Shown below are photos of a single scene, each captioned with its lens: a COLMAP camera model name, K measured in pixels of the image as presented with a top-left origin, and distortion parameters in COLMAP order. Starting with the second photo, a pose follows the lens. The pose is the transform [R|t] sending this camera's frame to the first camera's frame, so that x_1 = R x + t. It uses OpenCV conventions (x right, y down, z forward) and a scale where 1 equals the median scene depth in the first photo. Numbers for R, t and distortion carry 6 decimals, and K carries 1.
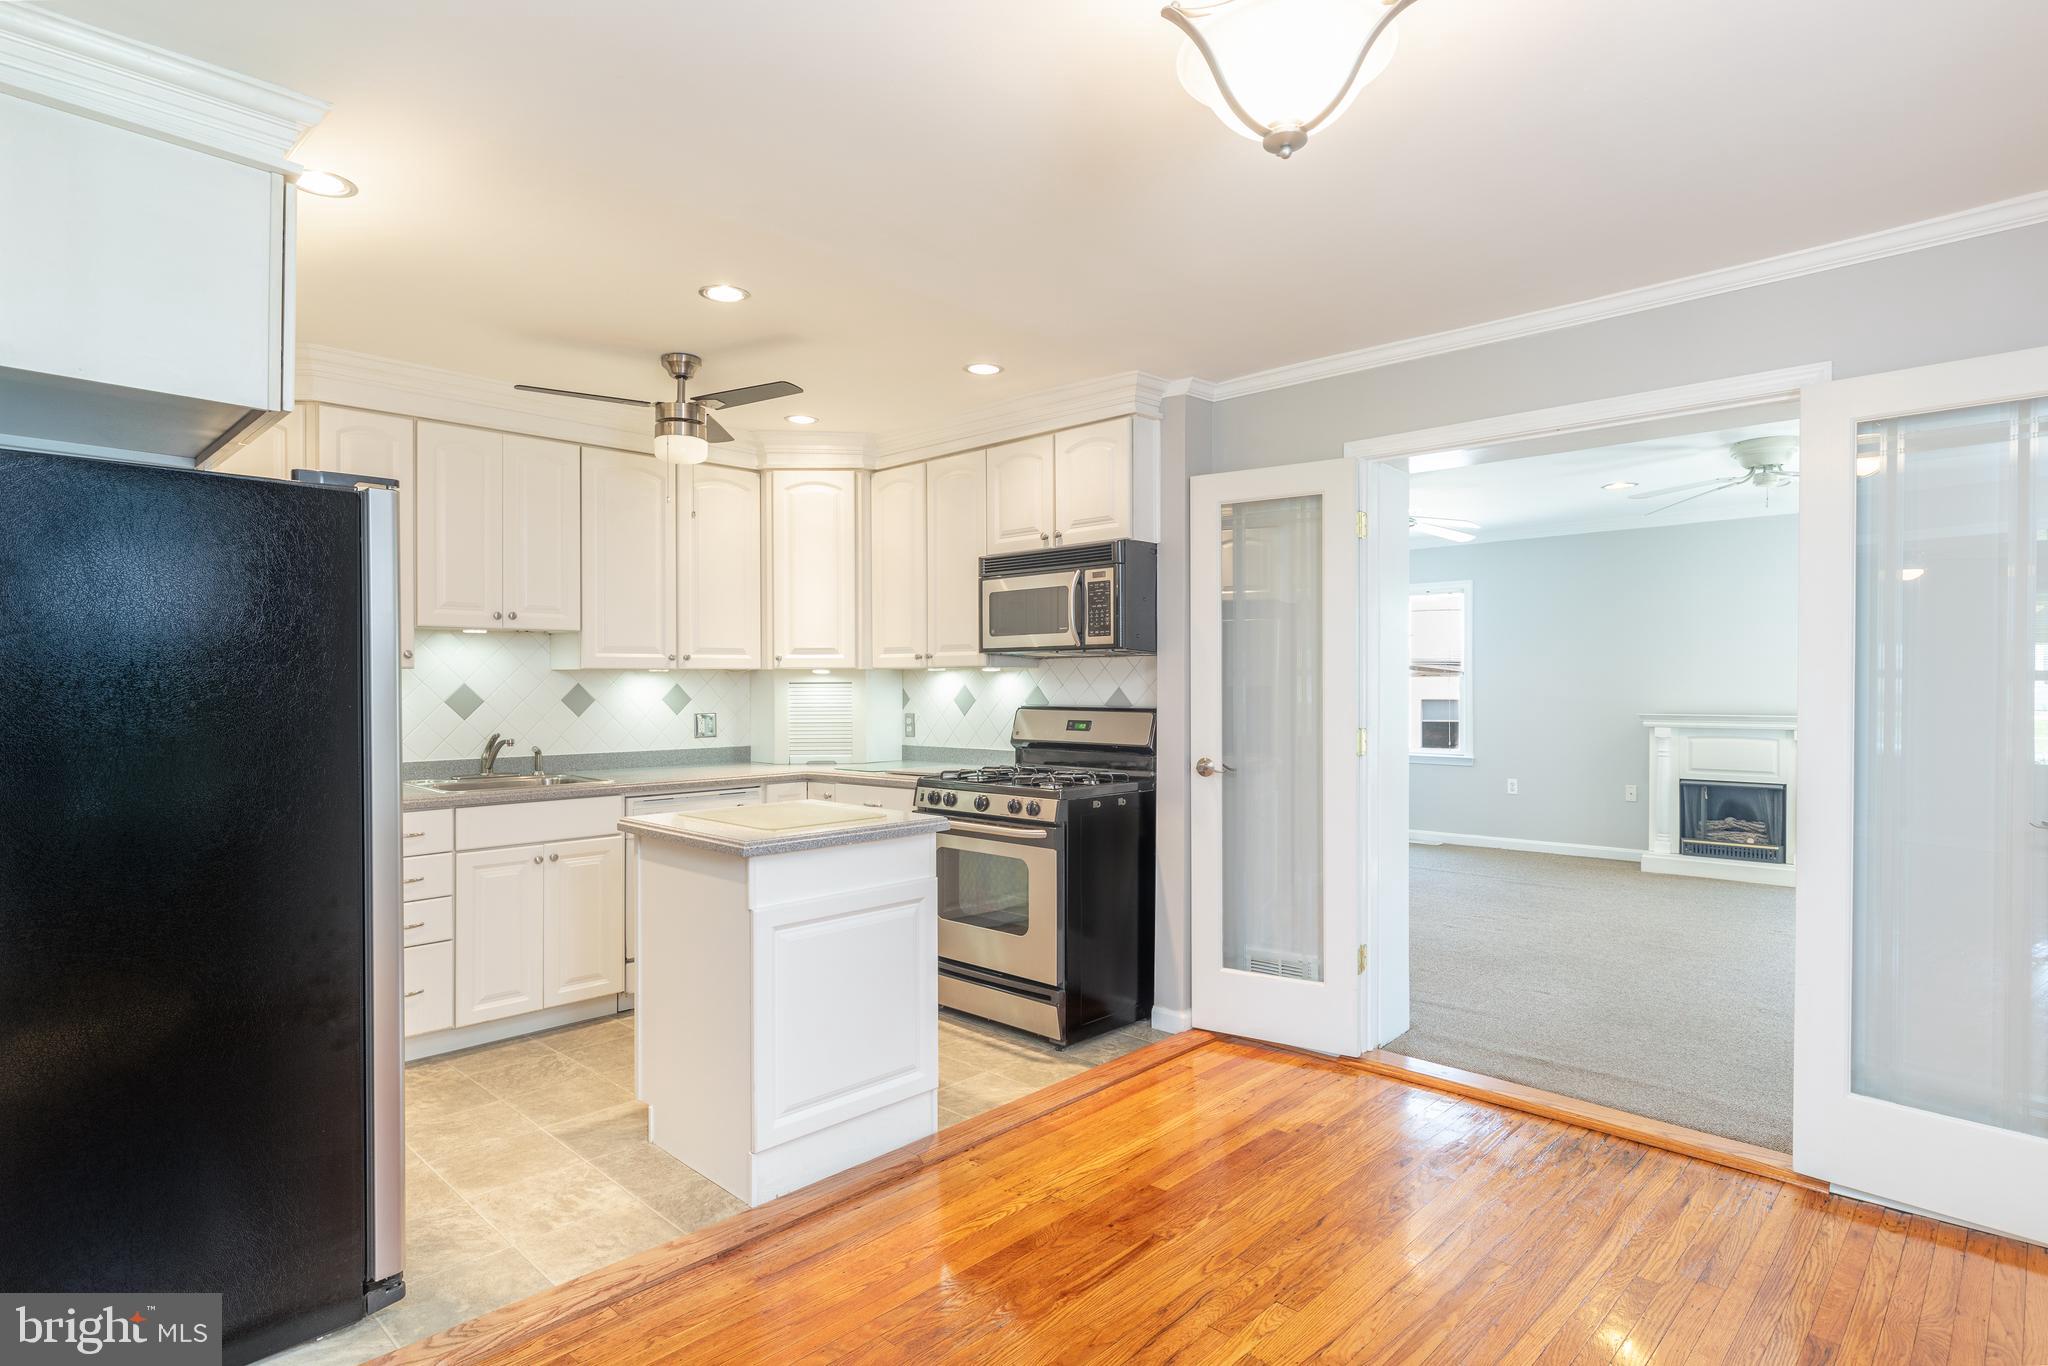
lens RADIAL K [[1033.1, 0, 1045.4], [0, 1033.1, 685.2], [0, 0, 1]] dist [-0.000033, -0.000071]
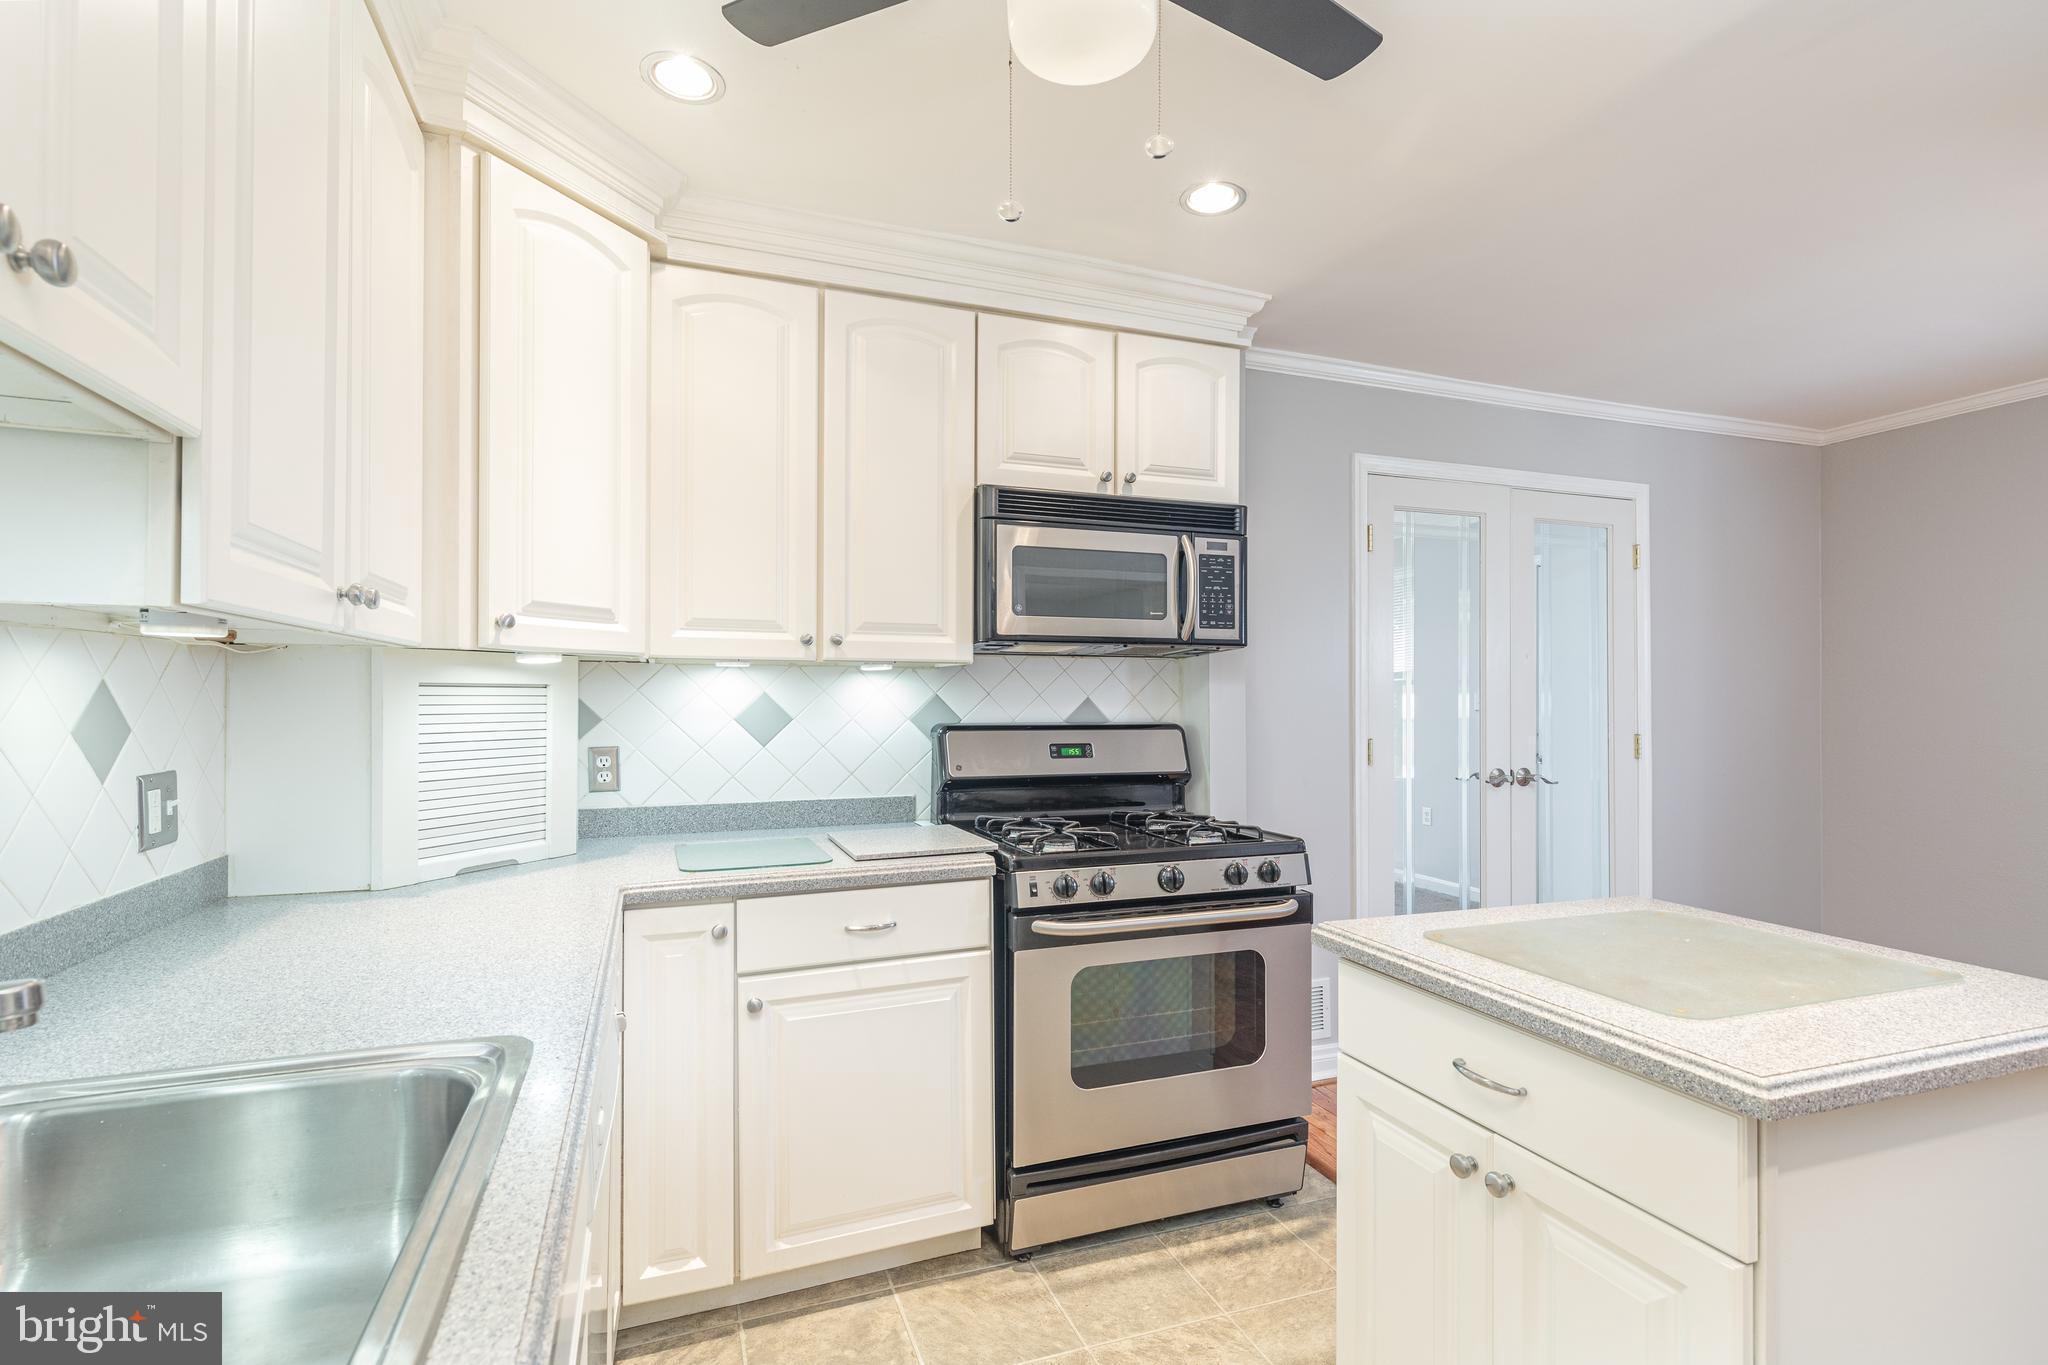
lens RADIAL K [[911.8, 0, 1022.2], [0, 911.8, 694.3], [0, 0, 1]] dist [0.001645, -0.000167]
pose [[0.471318, 0.007569, 0.881931, -0.571194], [-0.001430, 0.999968, -0.007818, 0.005280], [-0.881962, 0.002424, 0.471314, 0.781333]]
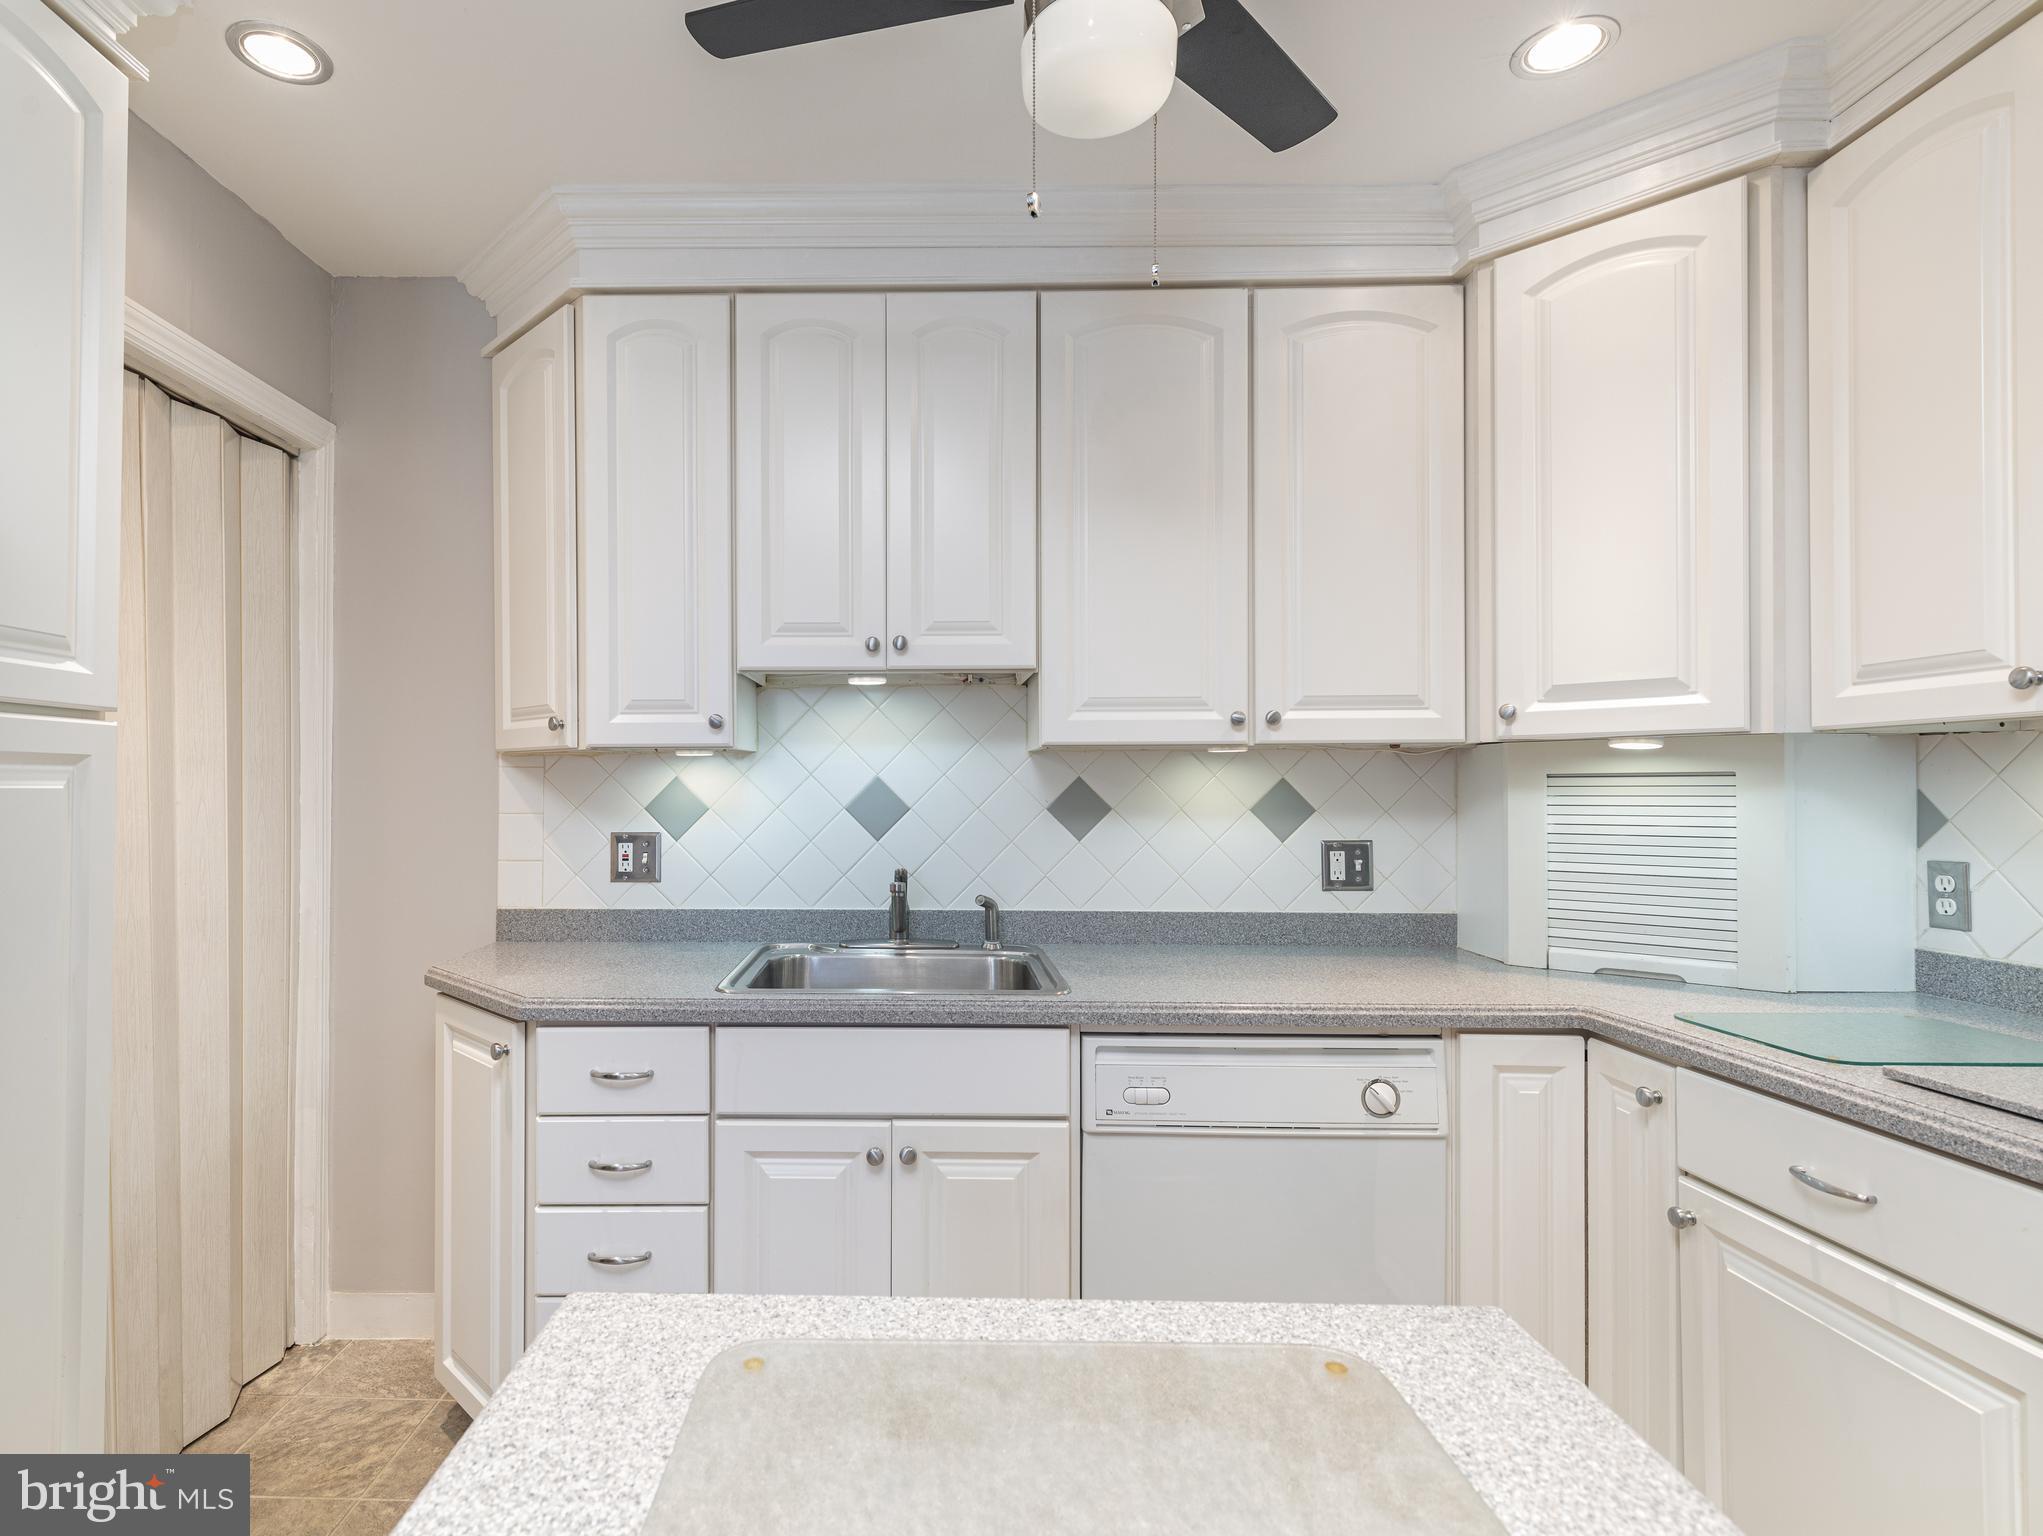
lens RADIAL K [[1053.5, 0, 886.4], [0, 1053.5, 782.6], [0, 0, 1]] dist [0.005454, -0.000187]
pose [[0.653588, -0.002891, -0.756845, -0.124209], [-0.003186, 0.999973, -0.006571, 0.005457], [0.756843, 0.006706, 0.653562, 0.650182]]
